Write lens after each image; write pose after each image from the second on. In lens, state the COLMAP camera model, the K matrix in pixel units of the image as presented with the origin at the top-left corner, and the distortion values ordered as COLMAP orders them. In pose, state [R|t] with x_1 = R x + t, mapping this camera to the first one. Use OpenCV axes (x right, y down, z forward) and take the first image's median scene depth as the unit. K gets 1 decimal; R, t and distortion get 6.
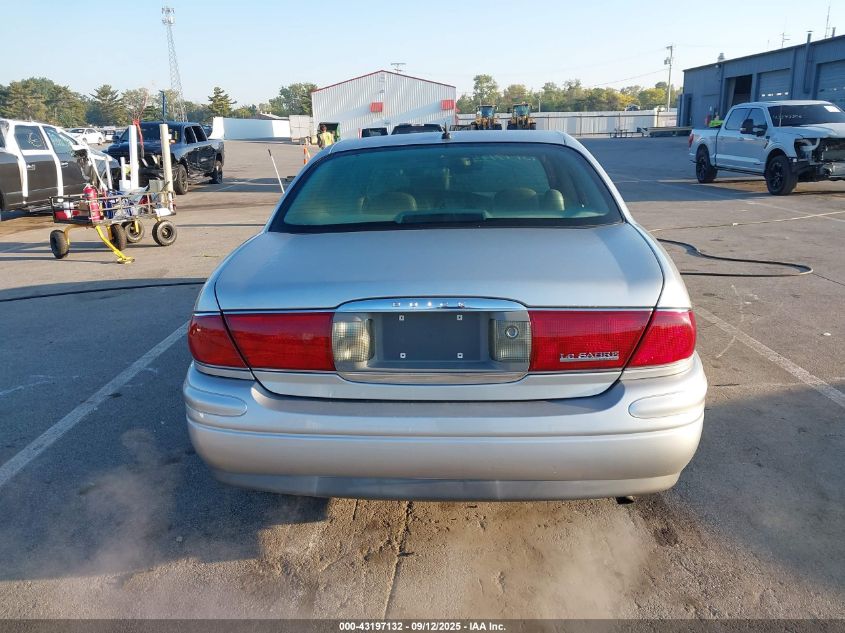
lens RADIAL K [[738.1, 0, 427.3], [0, 738.1, 321.5], [0, 0, 1]] dist [-0.007847, -0.006667]
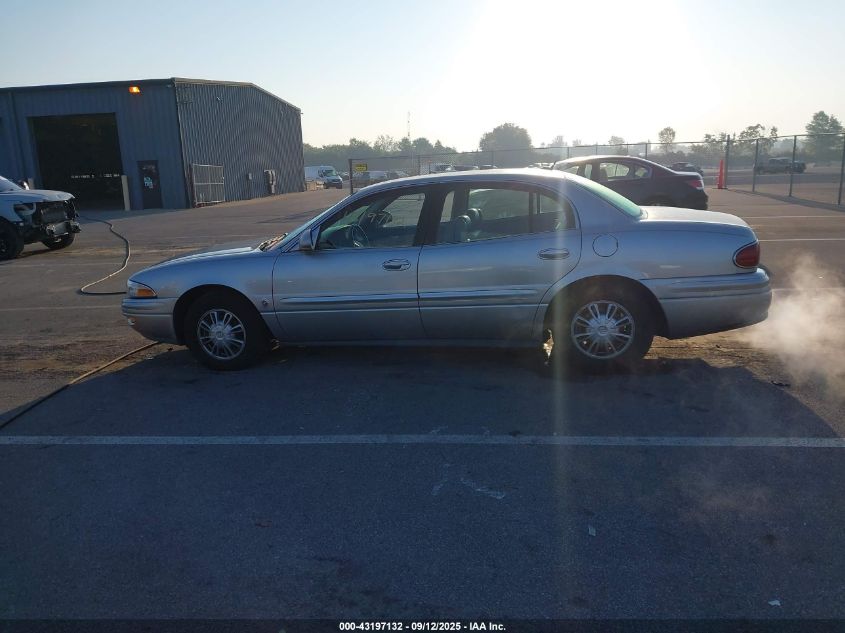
lens RADIAL K [[738.1, 0, 424.1], [0, 738.1, 315.5], [0, 0, 1]] dist [-0.007847, -0.006667]
pose [[0.036231, -0.173389, 0.984187, -0.547536], [0.289975, 0.944287, 0.155684, -0.093622], [-0.956348, 0.279749, 0.084490, 0.400637]]
